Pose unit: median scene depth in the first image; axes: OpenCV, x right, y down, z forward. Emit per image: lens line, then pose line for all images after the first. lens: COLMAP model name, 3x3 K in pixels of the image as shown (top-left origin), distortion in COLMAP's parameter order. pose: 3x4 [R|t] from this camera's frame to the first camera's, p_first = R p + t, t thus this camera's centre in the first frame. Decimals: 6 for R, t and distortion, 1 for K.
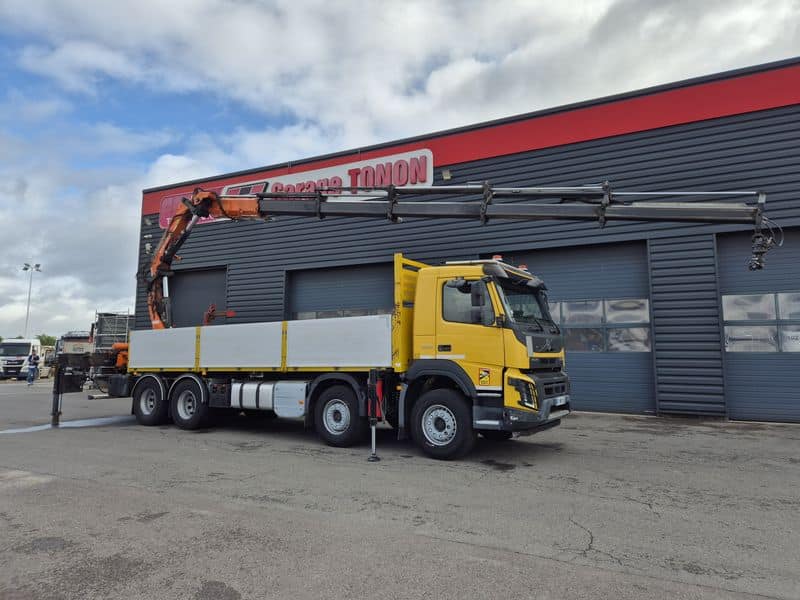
lens RADIAL K [[529.6, 0, 400.4], [0, 529.6, 290.7], [0, 0, 1]] dist [0.065571, -0.090551]
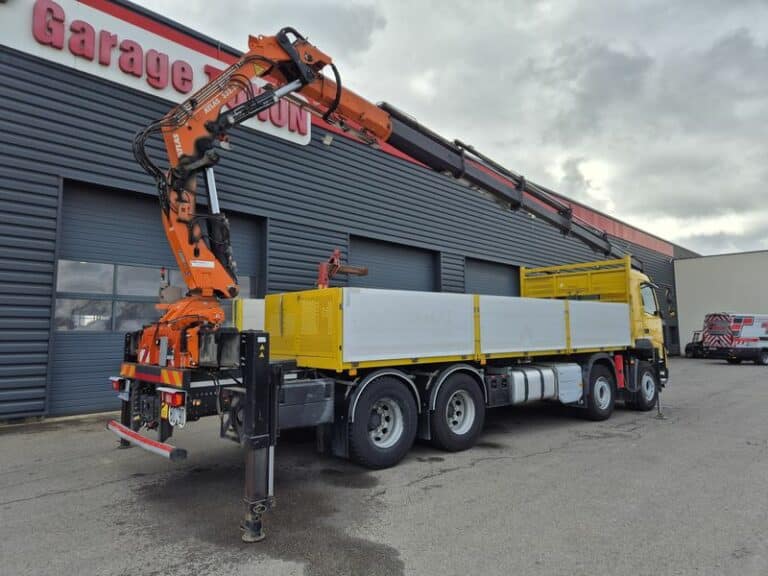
lens RADIAL K [[518.3, 0, 381.1], [0, 518.3, 283.6], [0, 0, 1]] dist [0.092301, -0.075137]
pose [[0.286897, 0.094157, 0.953323, -0.995705], [-0.111279, 0.991697, -0.064459, 0.103651], [-0.951476, -0.087592, 0.294992, 0.868778]]
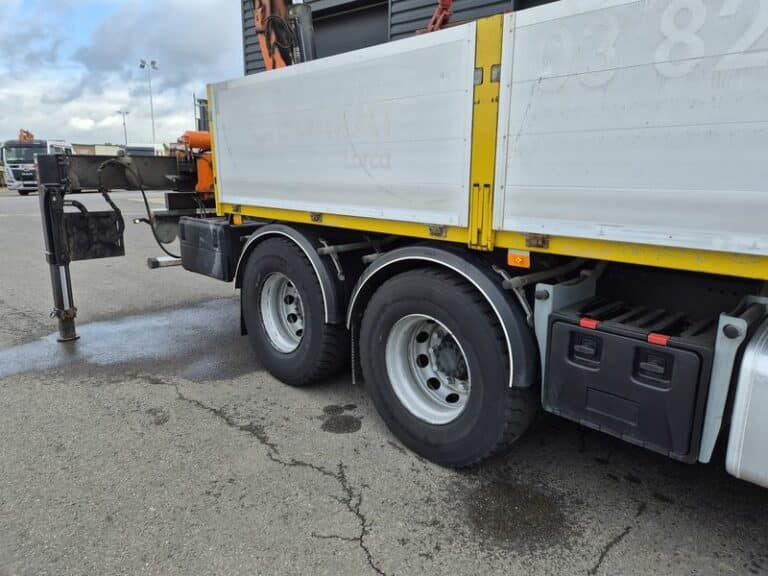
lens RADIAL K [[508.4, 0, 384.4], [0, 508.4, 279.1], [0, 0, 1]] dist [0.065571, -0.090551]
pose [[0.974771, 0.060420, -0.214874, -0.349296], [0.015282, 0.942342, 0.334302, 0.087703], [0.222684, -0.329152, 0.917644, 0.745208]]
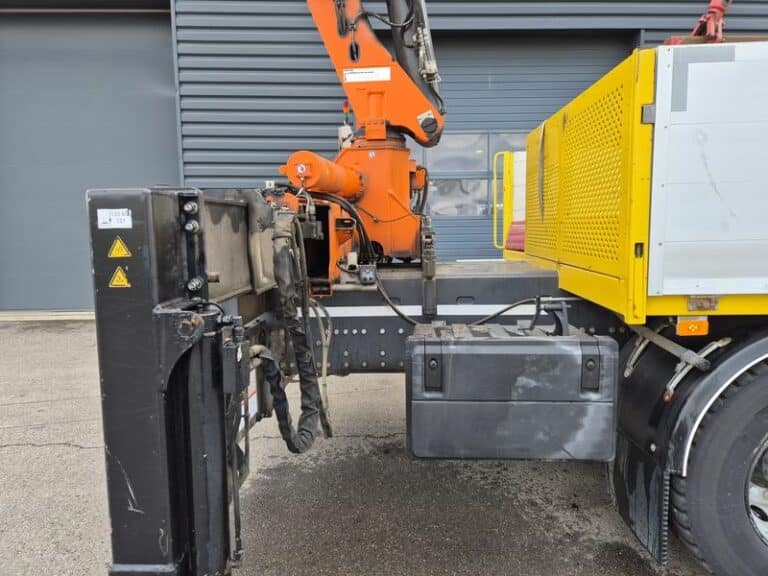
lens RADIAL K [[517.8, 0, 383.0], [0, 517.8, 278.7], [0, 0, 1]] dist [0.114806, -0.097173]
pose [[0.869287, -0.054110, 0.491338, -0.676602], [-0.051219, 0.978780, 0.198409, 0.117663], [-0.491648, -0.197640, 0.848069, 0.946809]]
